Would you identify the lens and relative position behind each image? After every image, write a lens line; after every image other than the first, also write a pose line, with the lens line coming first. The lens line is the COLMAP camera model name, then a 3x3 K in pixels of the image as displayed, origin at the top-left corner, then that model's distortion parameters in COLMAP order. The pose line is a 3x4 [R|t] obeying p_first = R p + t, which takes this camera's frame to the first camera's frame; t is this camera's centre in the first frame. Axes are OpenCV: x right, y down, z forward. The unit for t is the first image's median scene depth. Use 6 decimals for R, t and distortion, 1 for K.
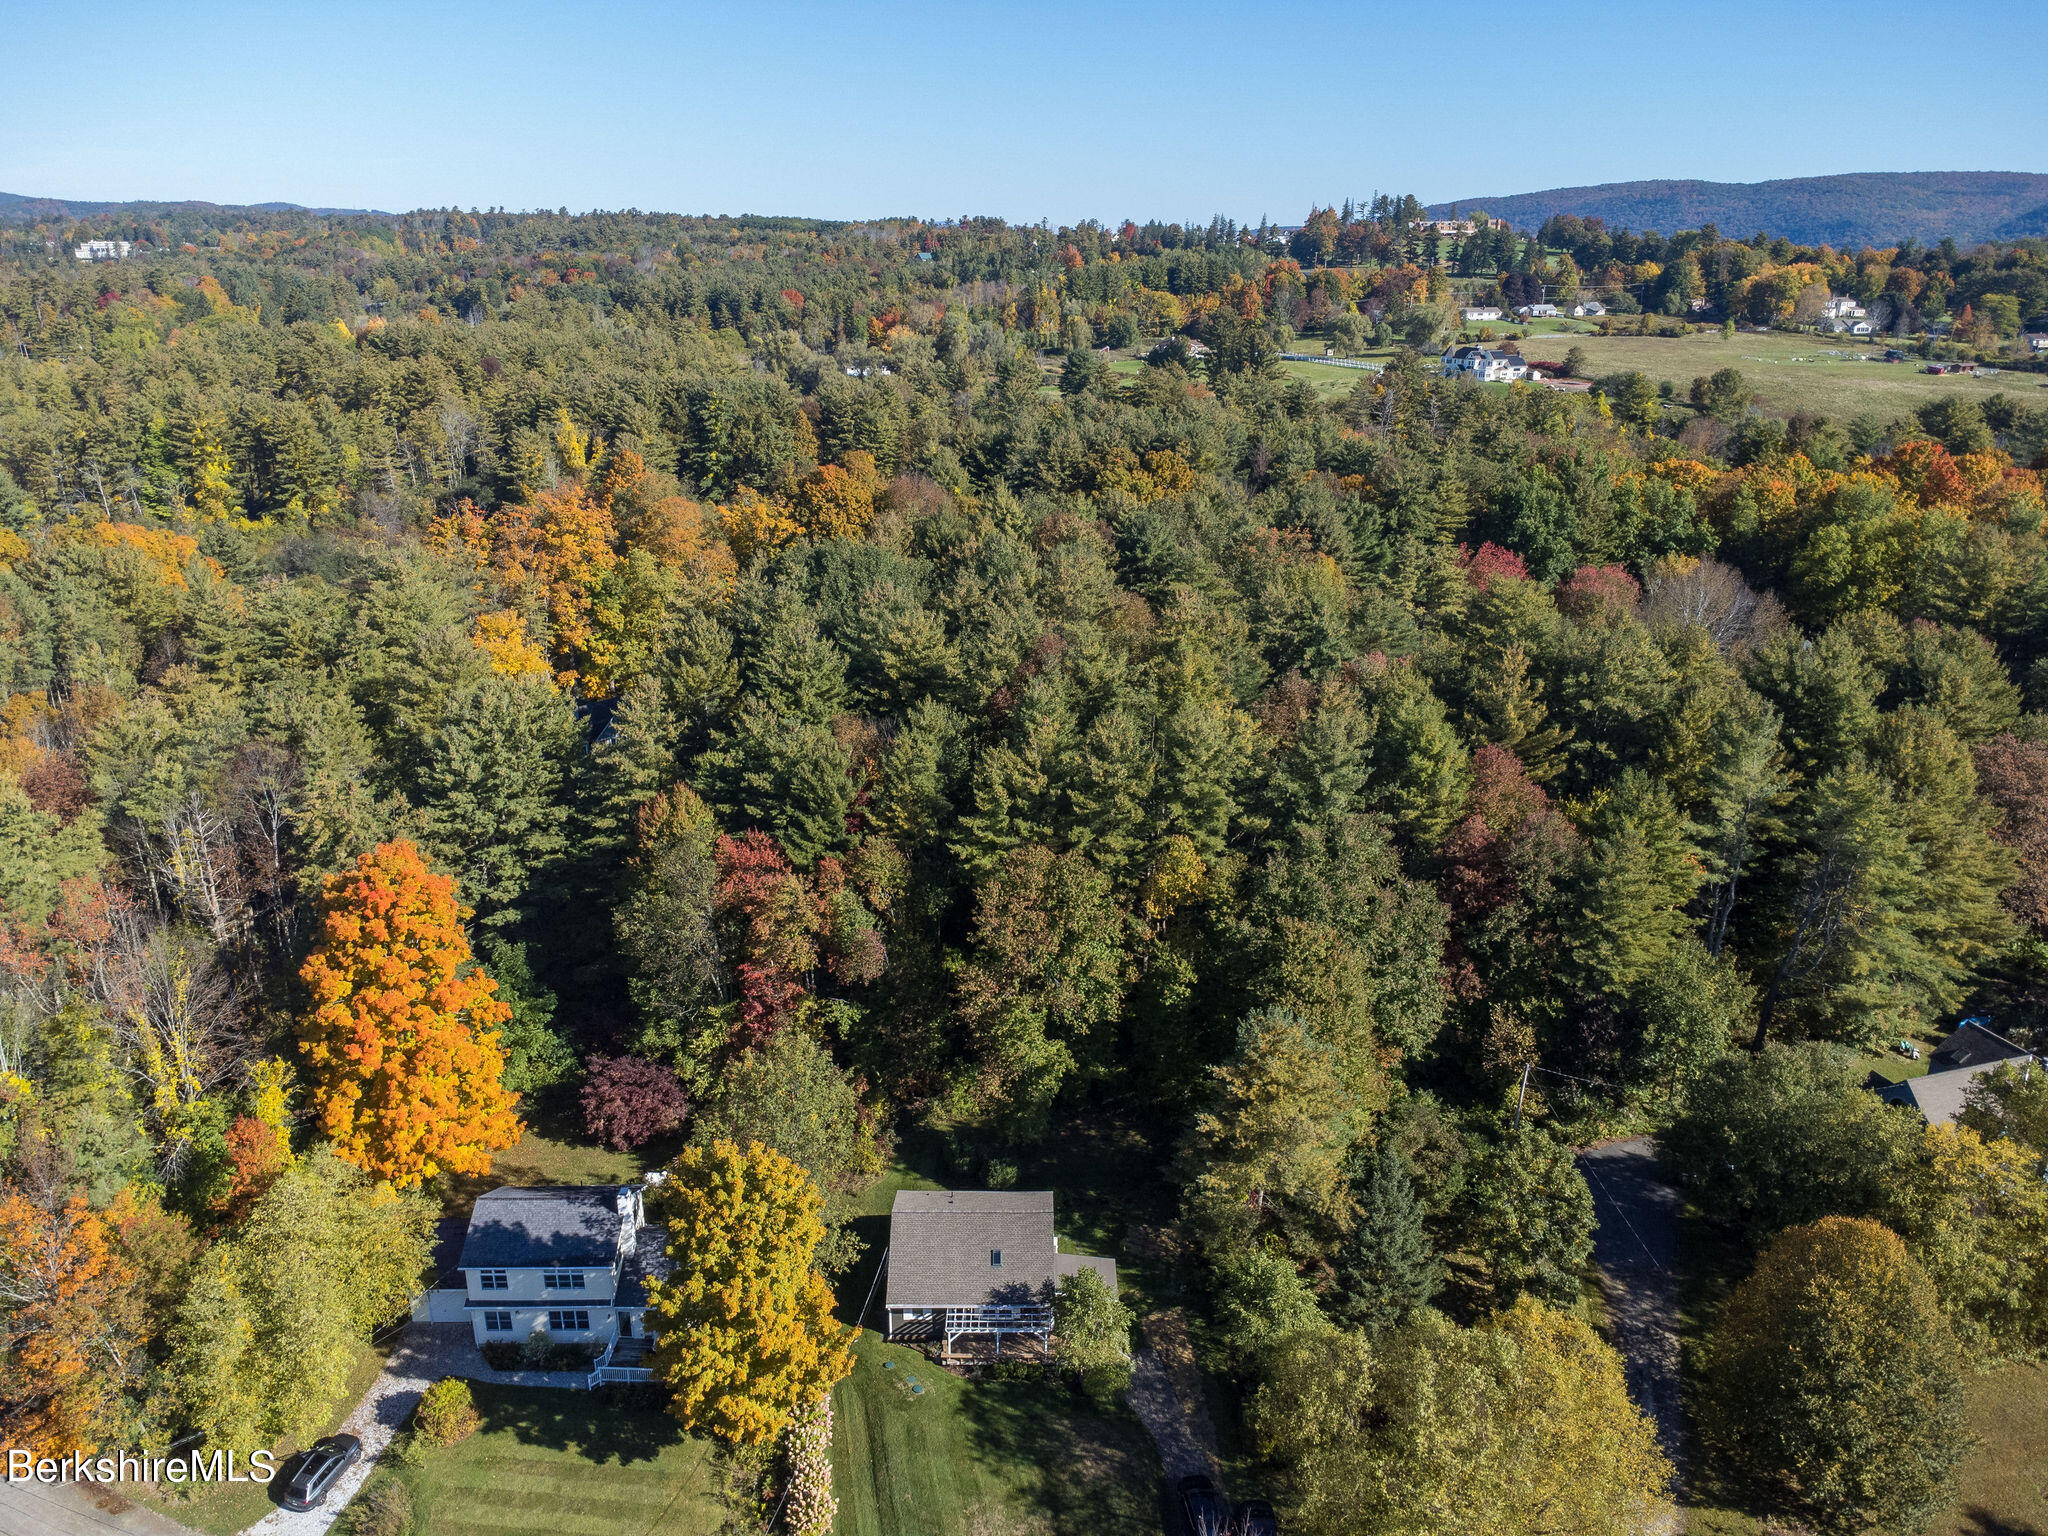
lens RADIAL K [[1489.8, 0, 1024.0], [0, 1489.8, 768.0], [0, 0, 1]] dist [0.011808, -0.006158]
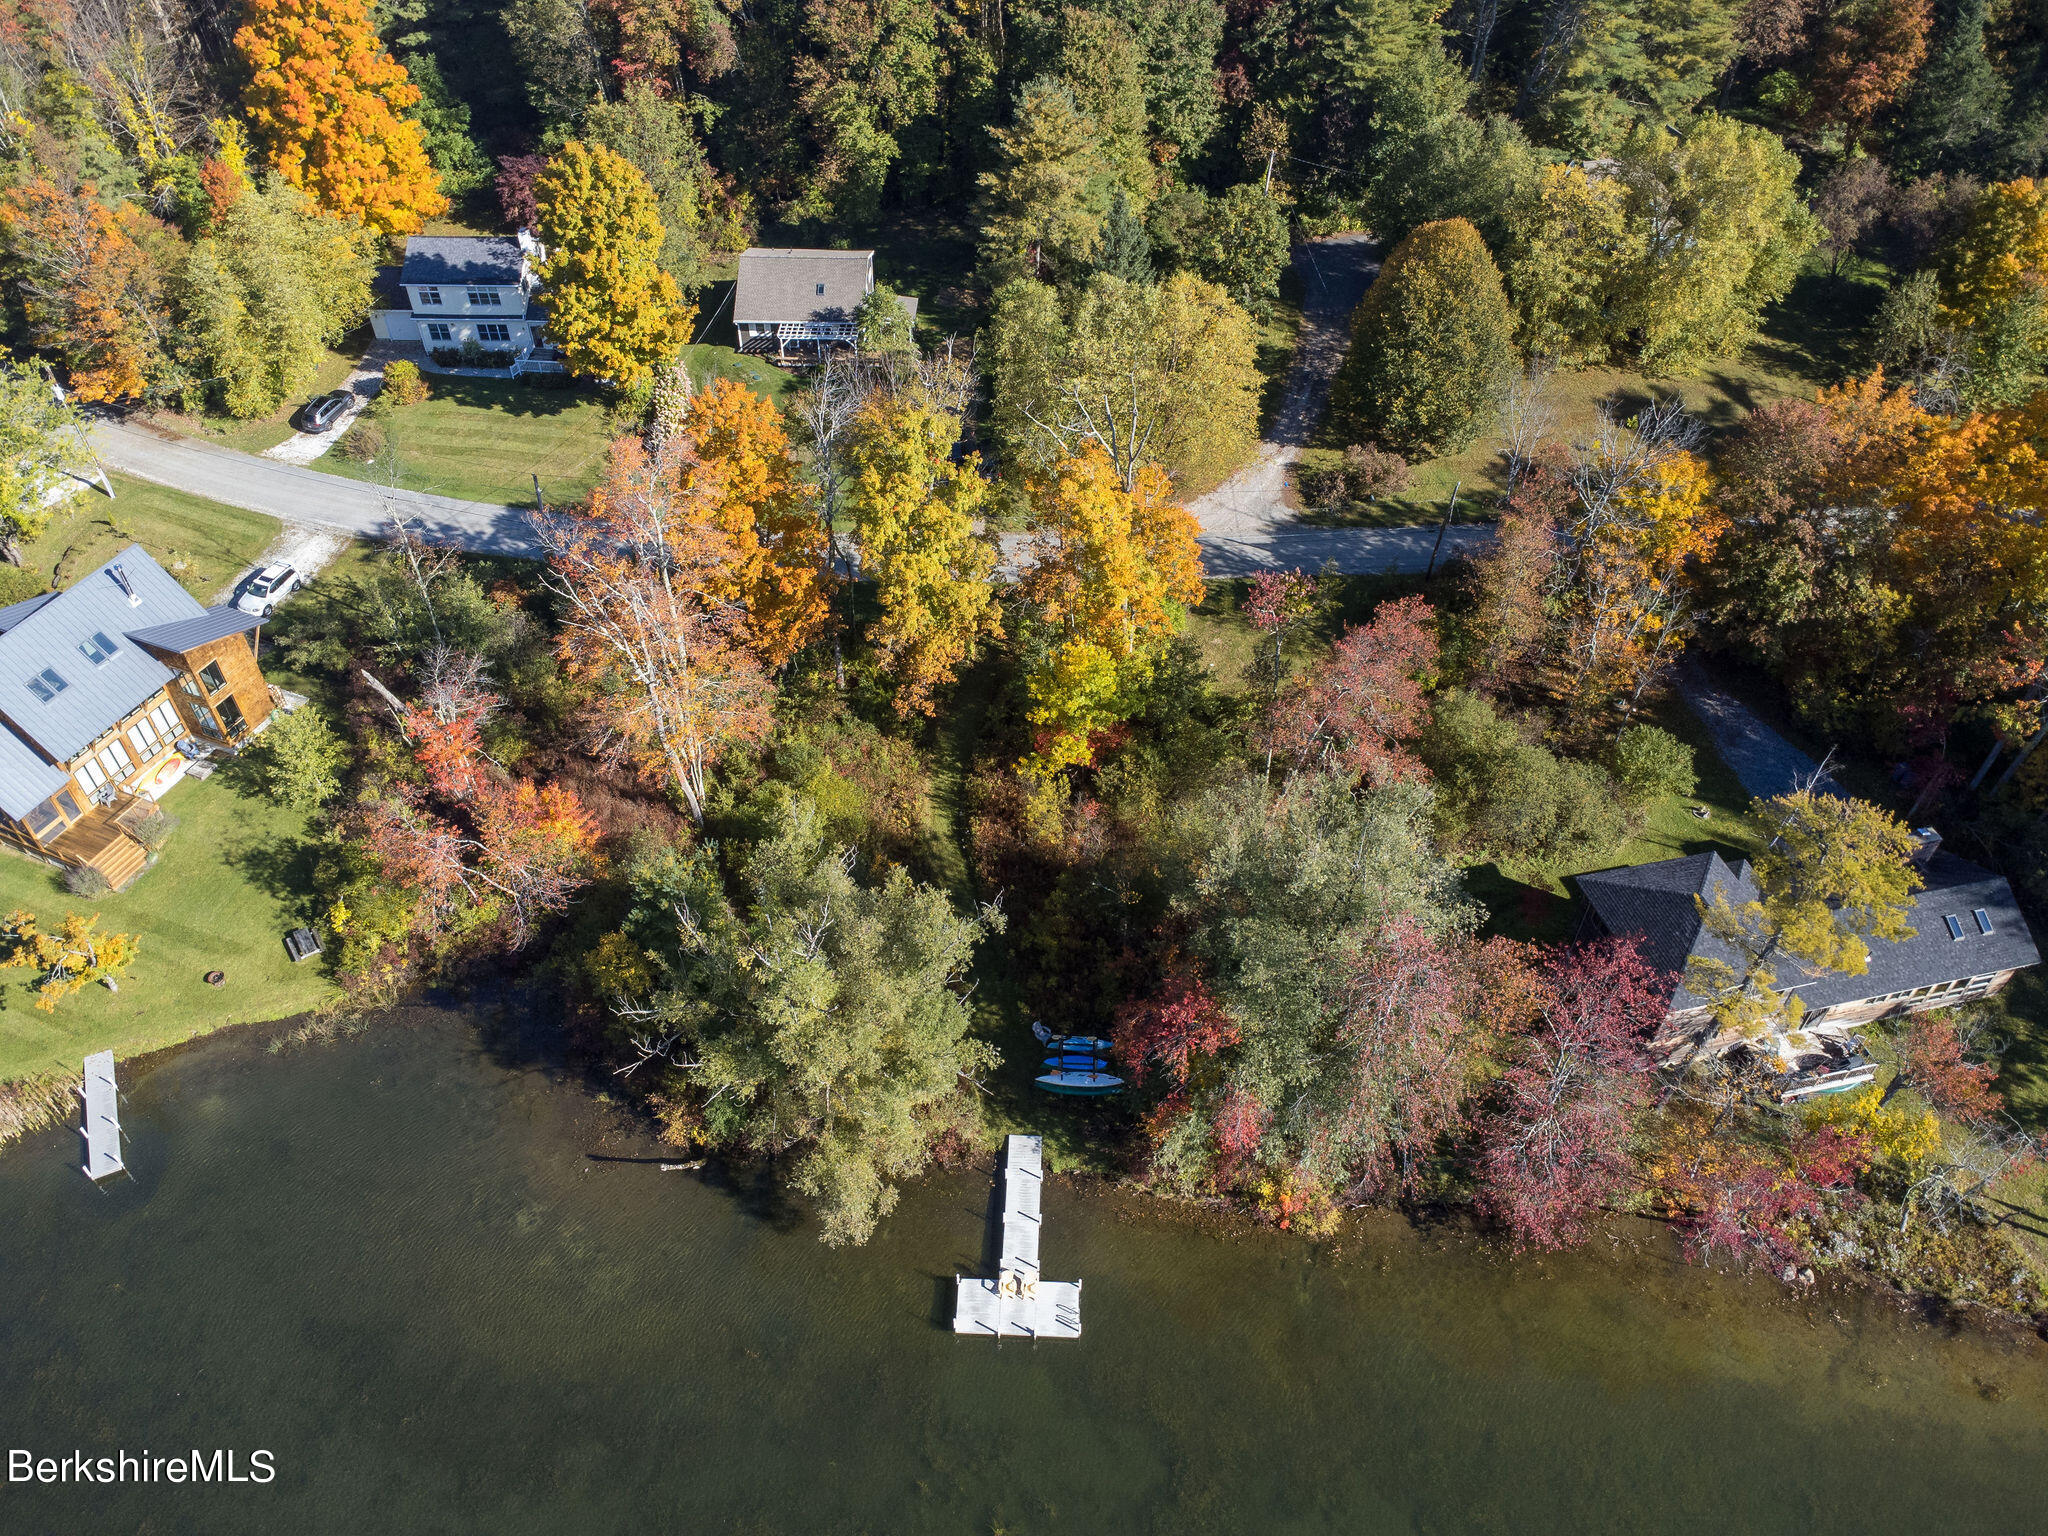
lens RADIAL K [[1489.8, 0, 1024.0], [0, 1489.8, 768.0], [0, 0, 1]] dist [0.011808, -0.006158]
pose [[0.999660, 0.018719, -0.018155, 0.179376], [-0.009557, 0.910763, 0.412818, 0.166513], [0.024263, -0.412504, 0.910633, -0.313700]]
